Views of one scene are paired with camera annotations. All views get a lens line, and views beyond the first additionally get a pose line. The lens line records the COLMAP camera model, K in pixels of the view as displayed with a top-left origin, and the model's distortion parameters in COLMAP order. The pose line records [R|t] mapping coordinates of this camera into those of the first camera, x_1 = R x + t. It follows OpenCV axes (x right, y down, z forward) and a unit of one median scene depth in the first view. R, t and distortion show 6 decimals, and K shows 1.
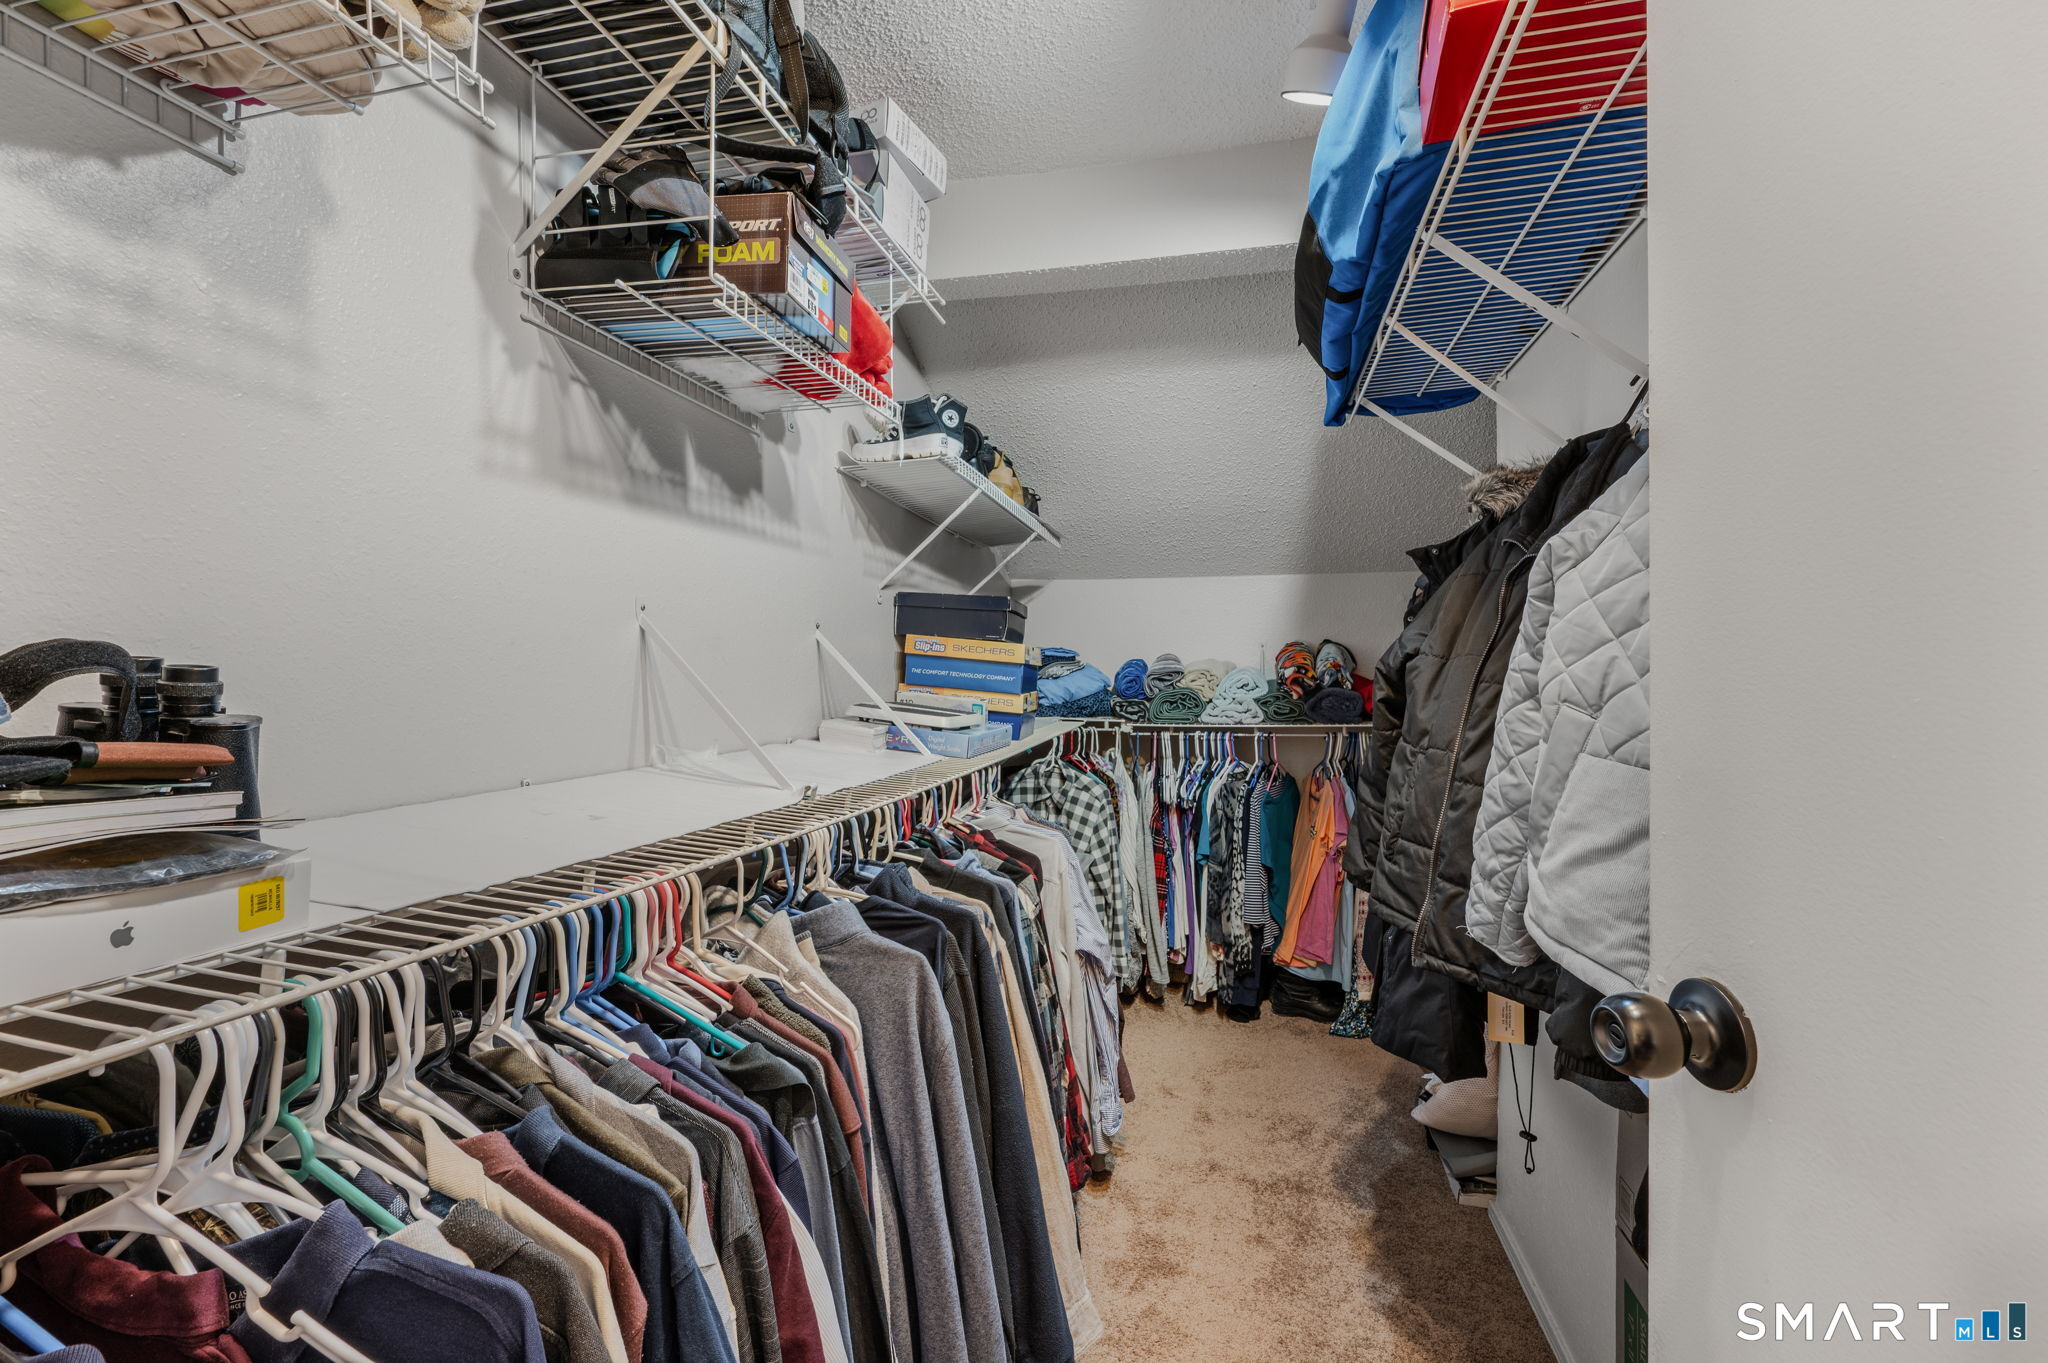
lens RADIAL K [[871.6, 0, 1013.5], [0, 871.6, 672.8], [0, 0, 1]] dist [-0.002531, -0.000232]
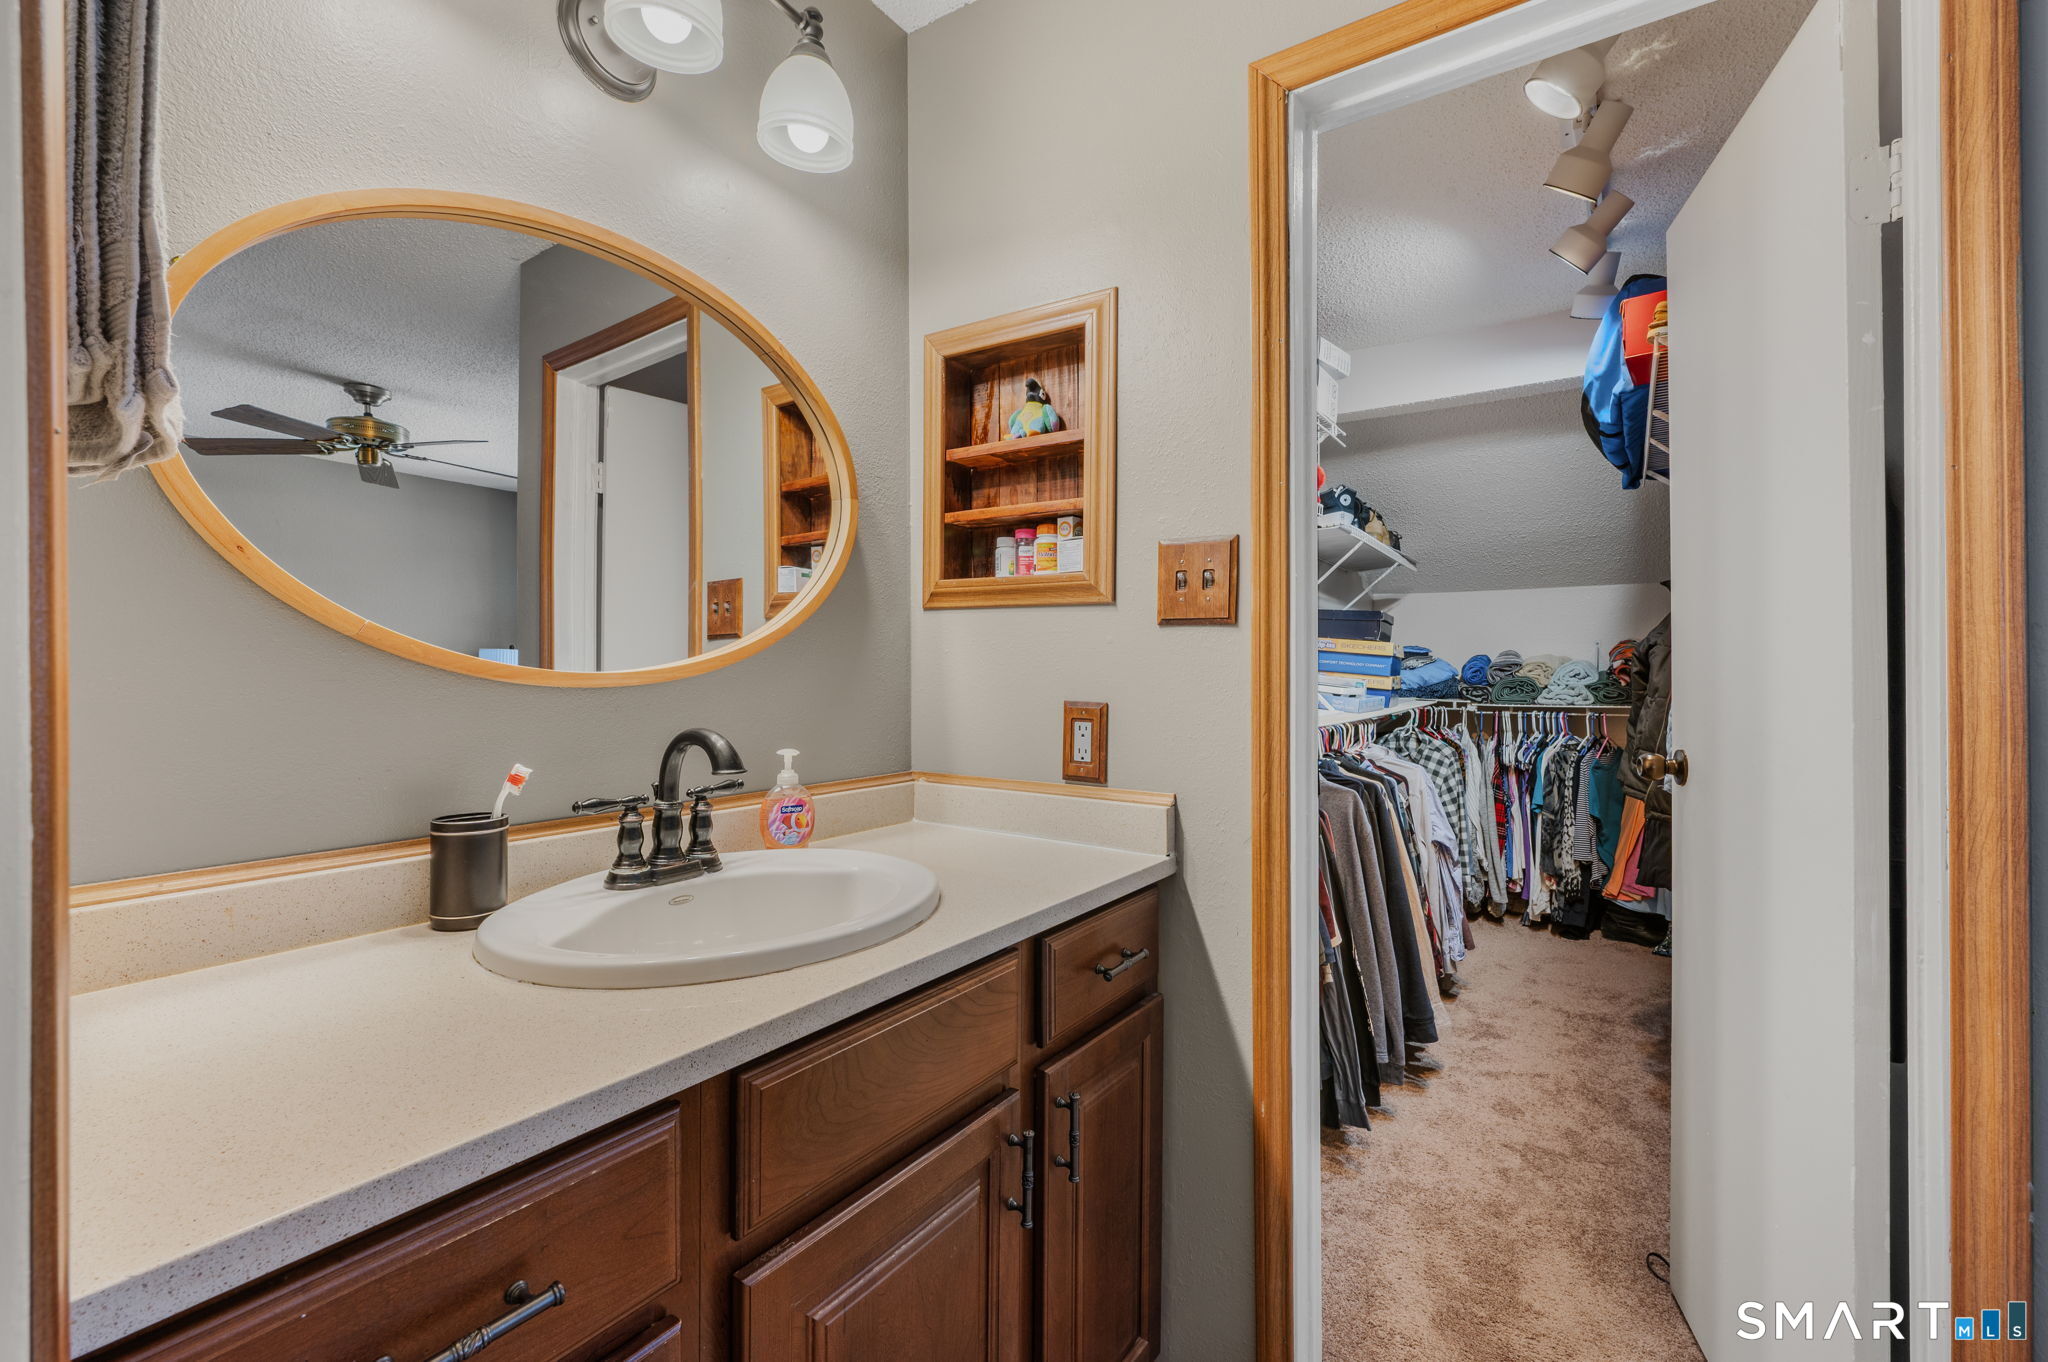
lens RADIAL K [[871.6, 0, 1013.5], [0, 871.6, 672.3], [0, 0, 1]] dist [-0.002531, -0.000232]
pose [[0.934997, 0.003571, -0.354638, -0.051098], [-0.005460, 0.999976, -0.004324, 0.021411], [0.354614, 0.005979, 0.934994, -0.478451]]
